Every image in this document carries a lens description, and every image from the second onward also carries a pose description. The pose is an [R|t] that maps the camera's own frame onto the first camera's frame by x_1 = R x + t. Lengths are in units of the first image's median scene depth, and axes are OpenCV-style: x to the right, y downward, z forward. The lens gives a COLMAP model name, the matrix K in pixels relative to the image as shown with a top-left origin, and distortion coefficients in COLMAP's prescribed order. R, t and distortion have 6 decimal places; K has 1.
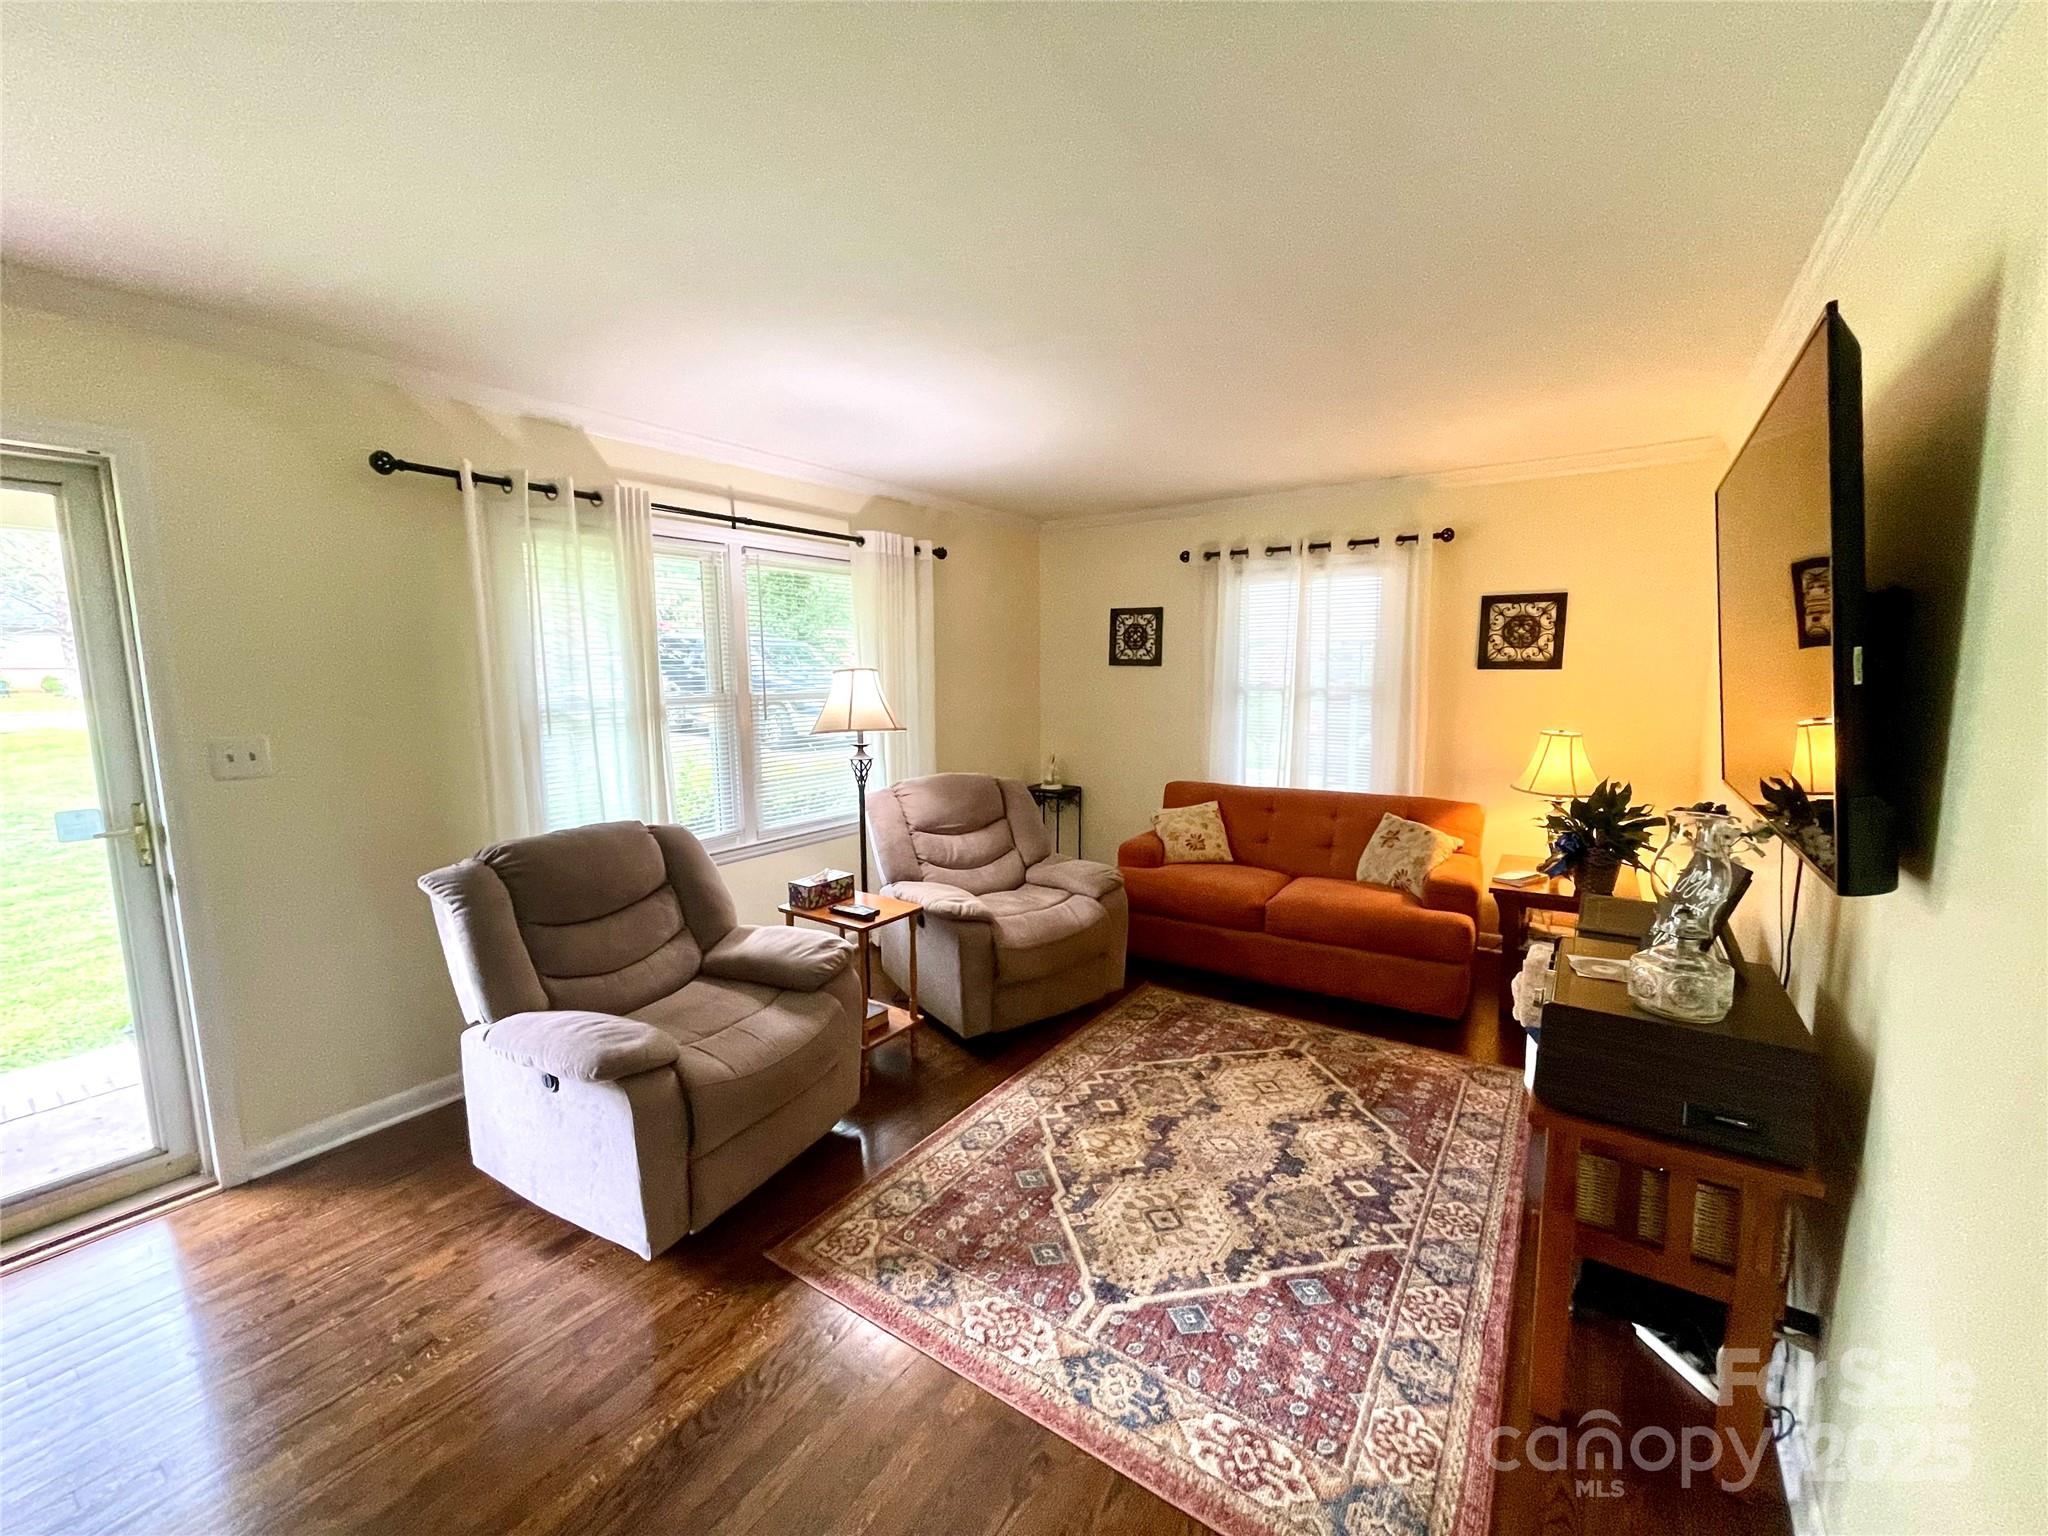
lens RADIAL K [[826.4, 0, 1025.2], [0, 826.4, 777.2], [0, 0, 1]] dist [0.002484, -0.001236]
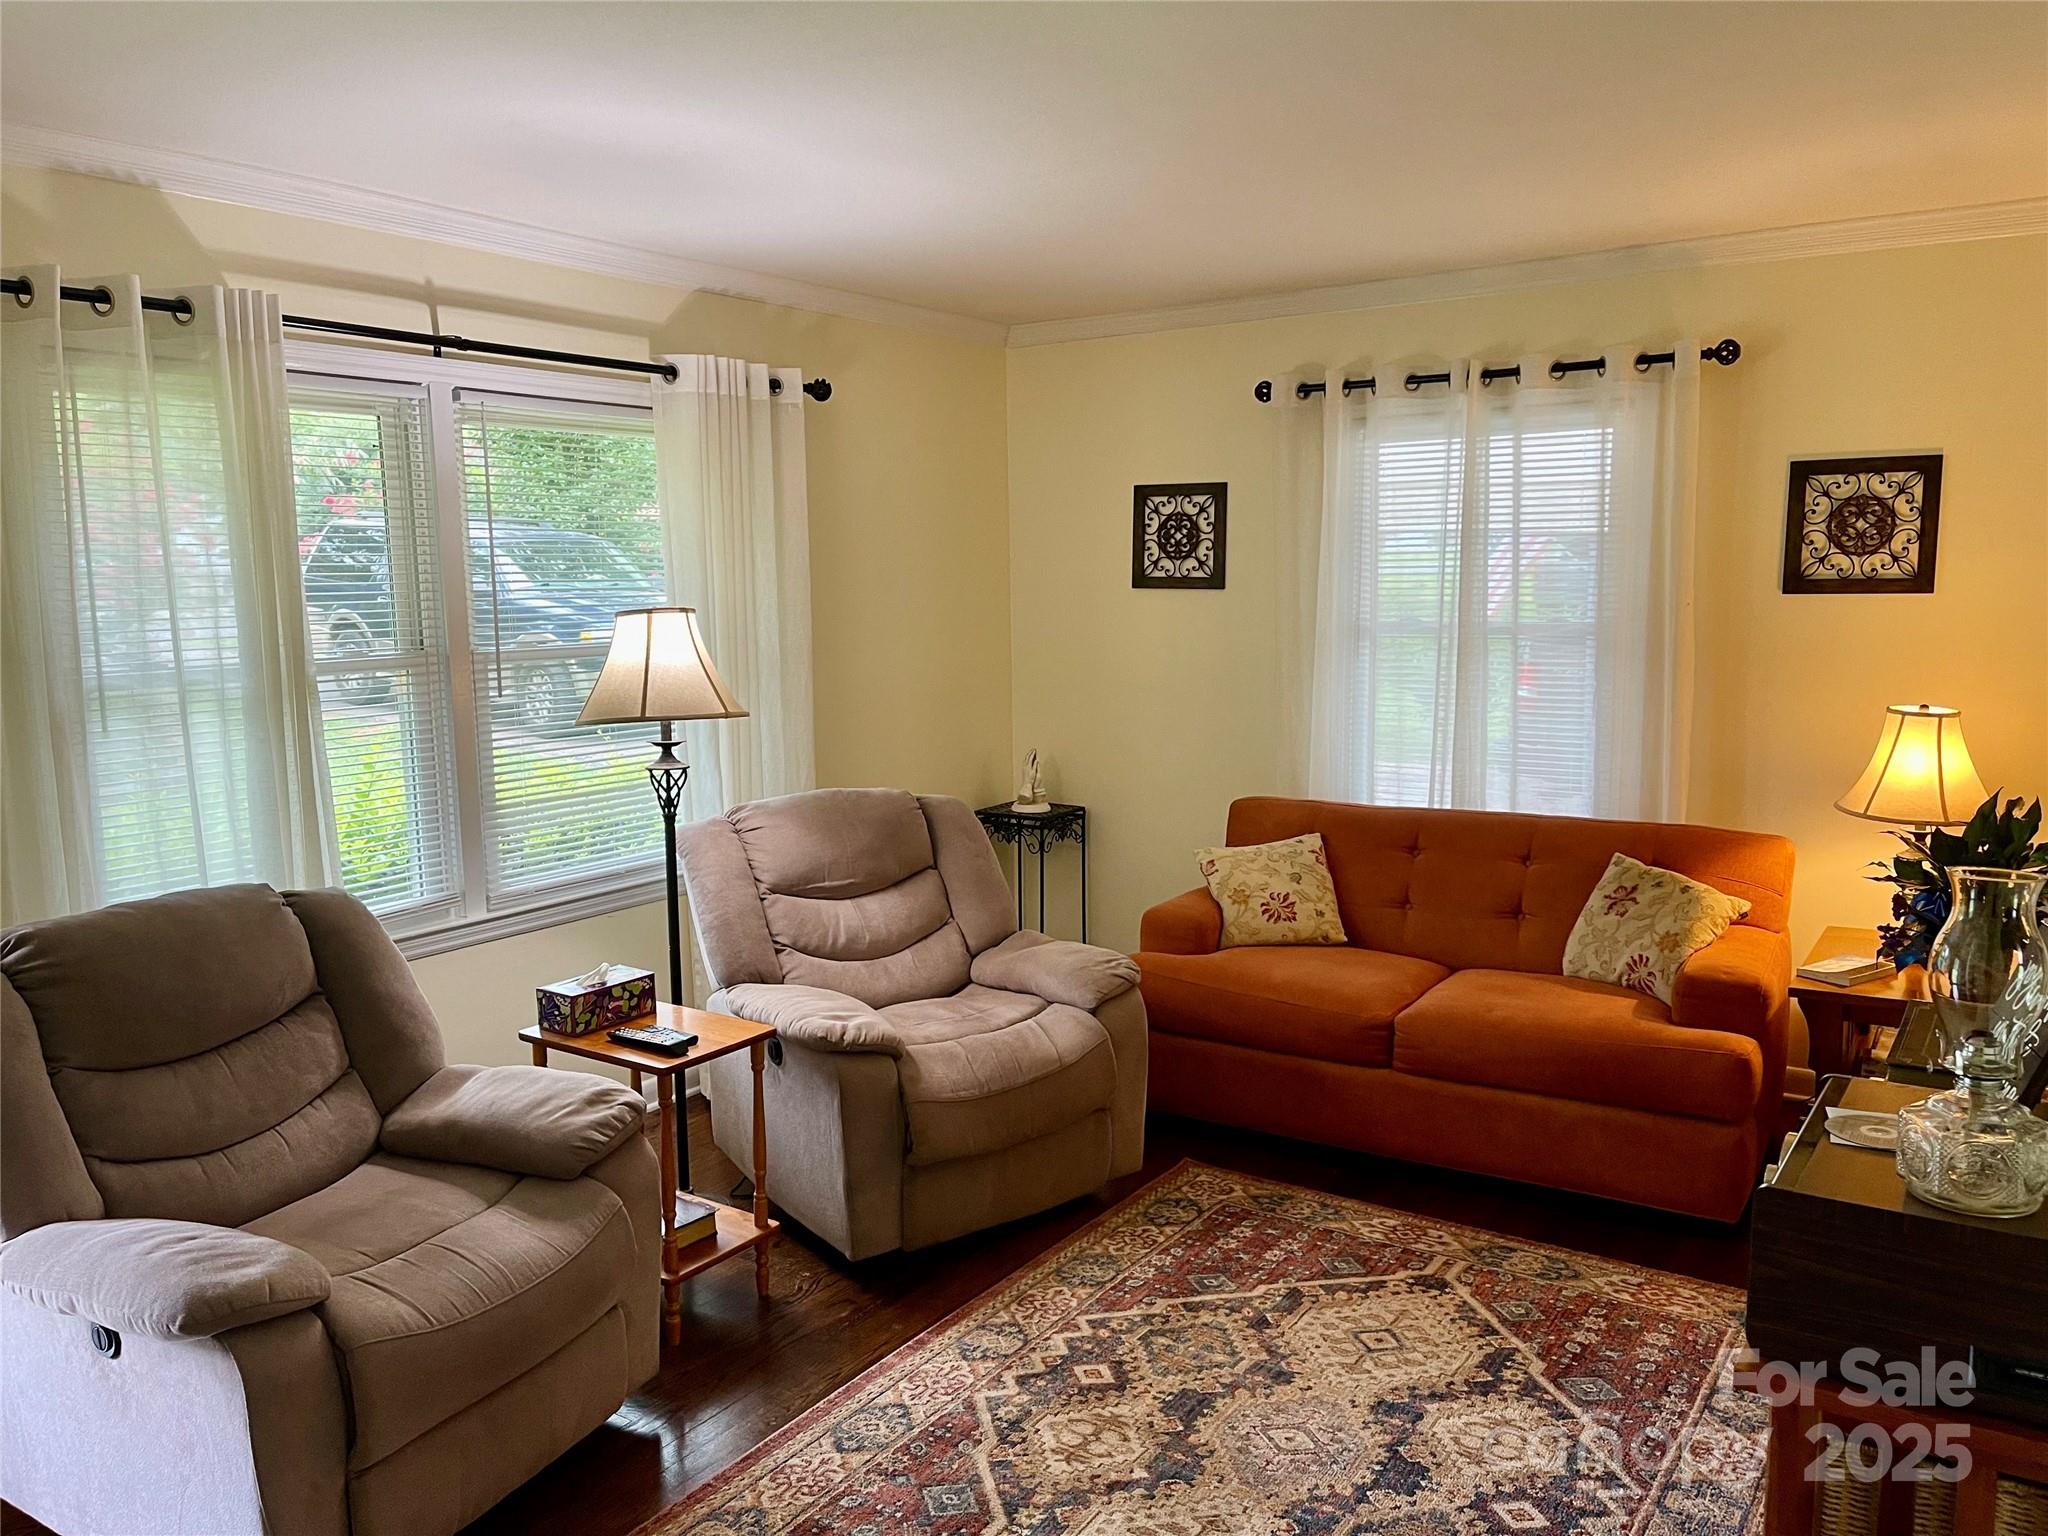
lens RADIAL K [[1545.9, 0, 1030.2], [0, 1545.9, 790.1], [0, 0, 1]] dist [0.066907, -0.070765]
pose [[0.999966, -0.007778, 0.002741, 0.048258], [0.007756, 0.999940, 0.007698, -0.013868], [-0.002801, -0.007676, 0.999967, -0.065412]]
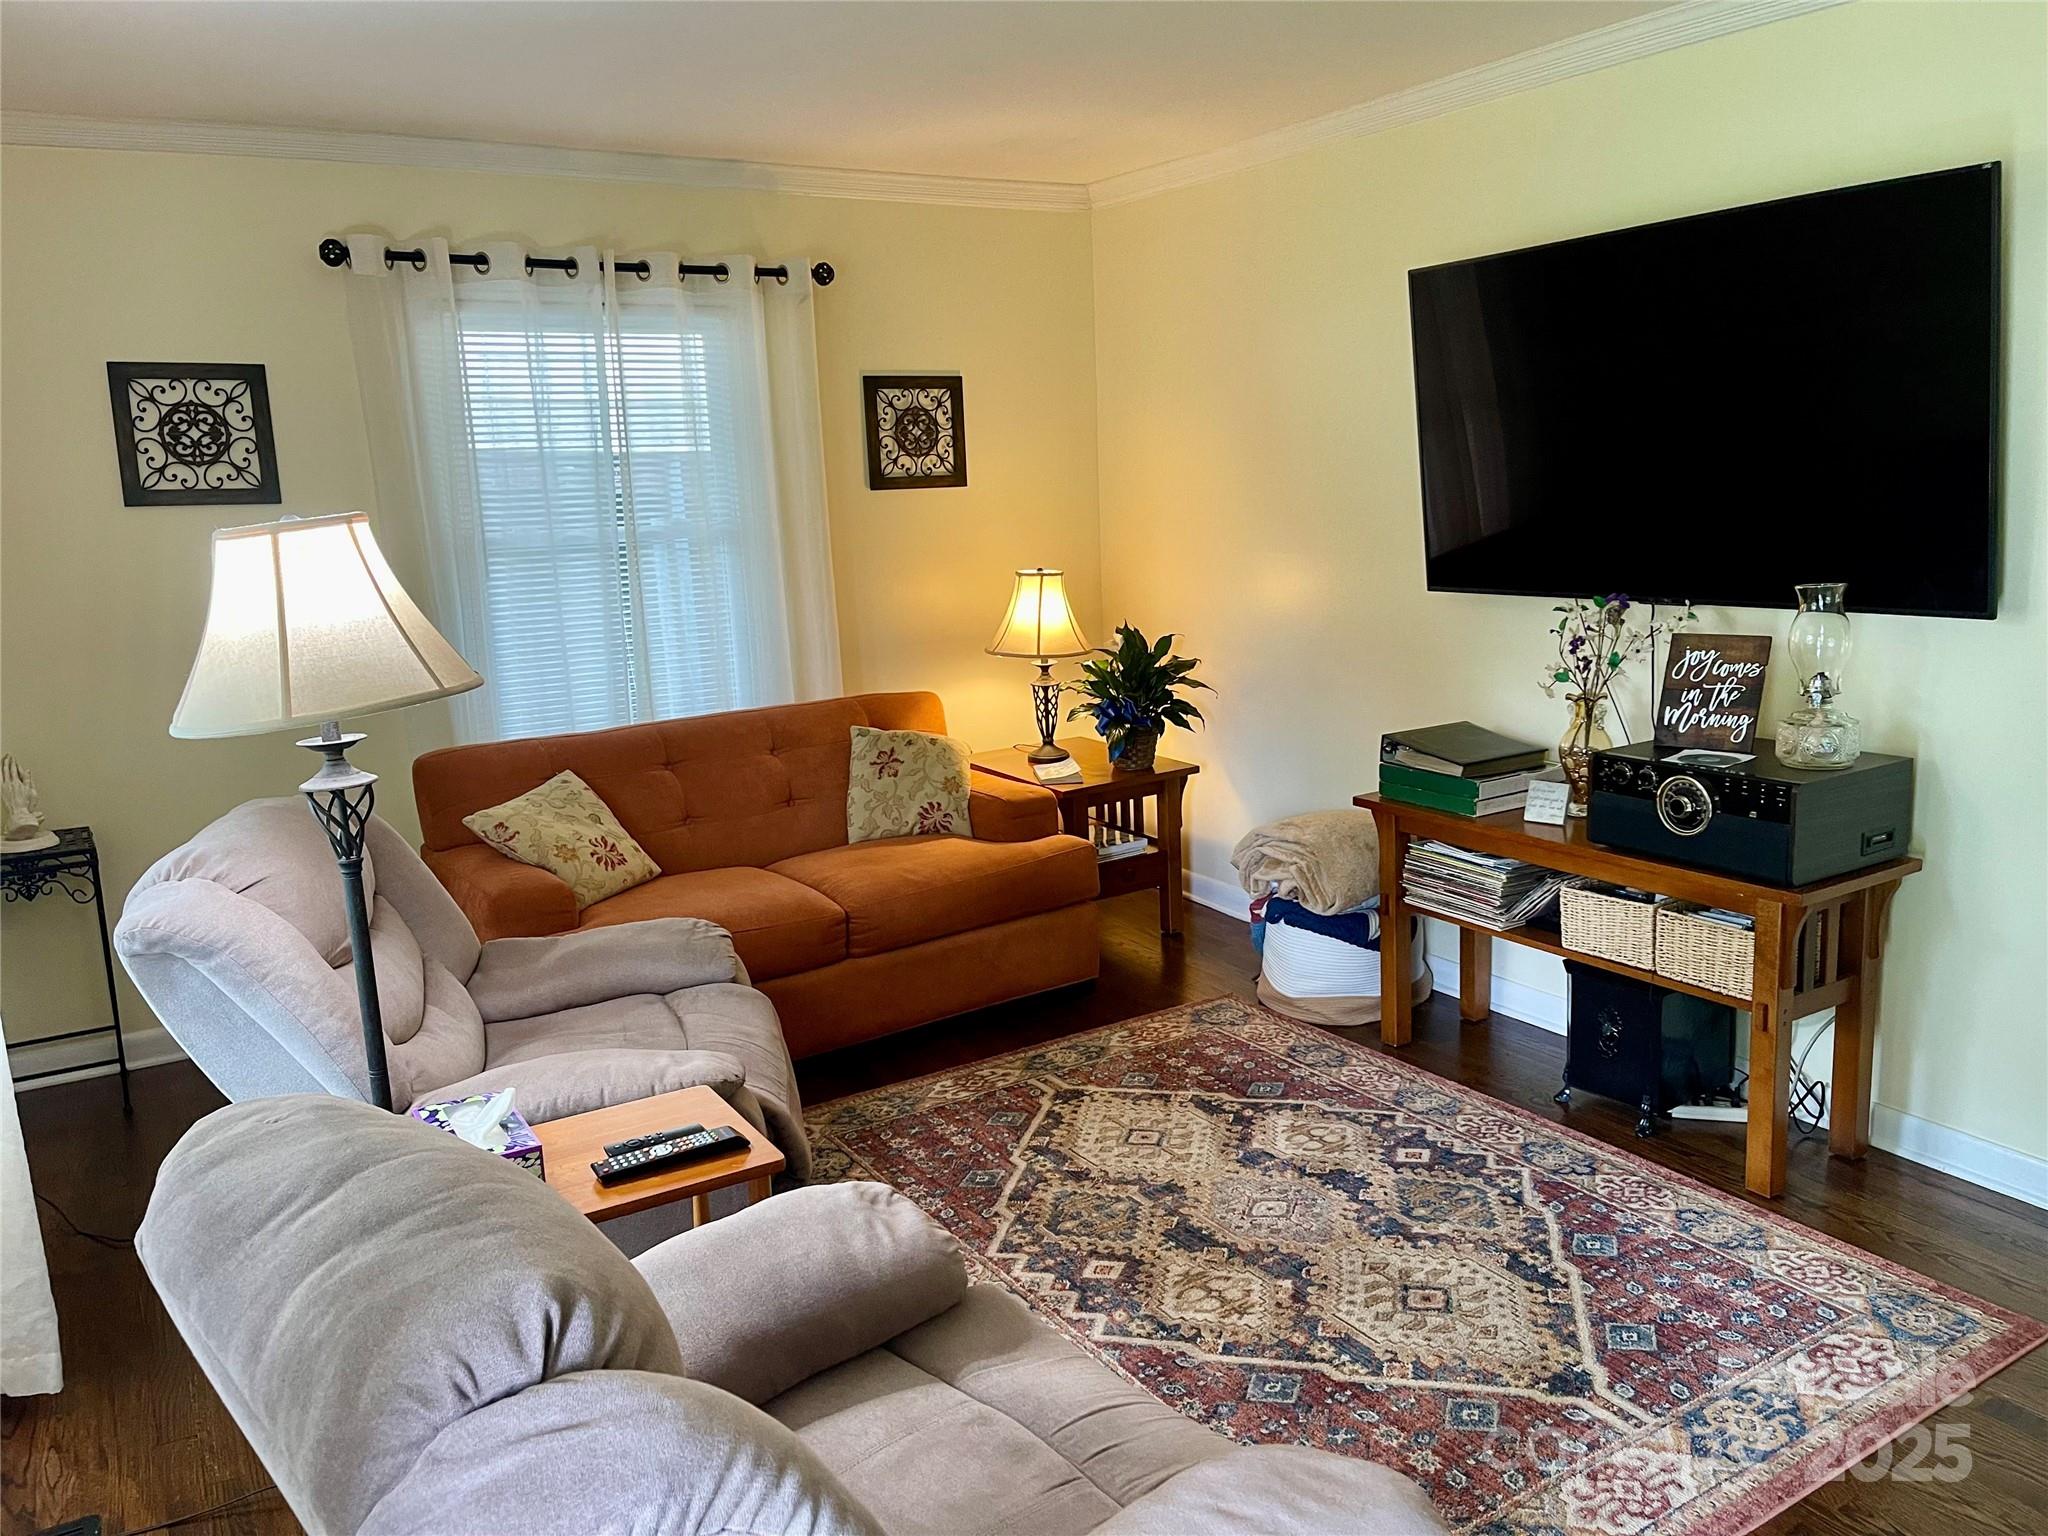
lens RADIAL K [[1545.9, 0, 1026.5], [0, 1545.9, 785.3], [0, 0, 1]] dist [0.066907, -0.070765]
pose [[0.394908, -0.194208, 0.897959, -0.713256], [0.155601, 0.977420, 0.142962, -0.075177], [-0.905448, 0.083267, 0.416210, 0.510442]]
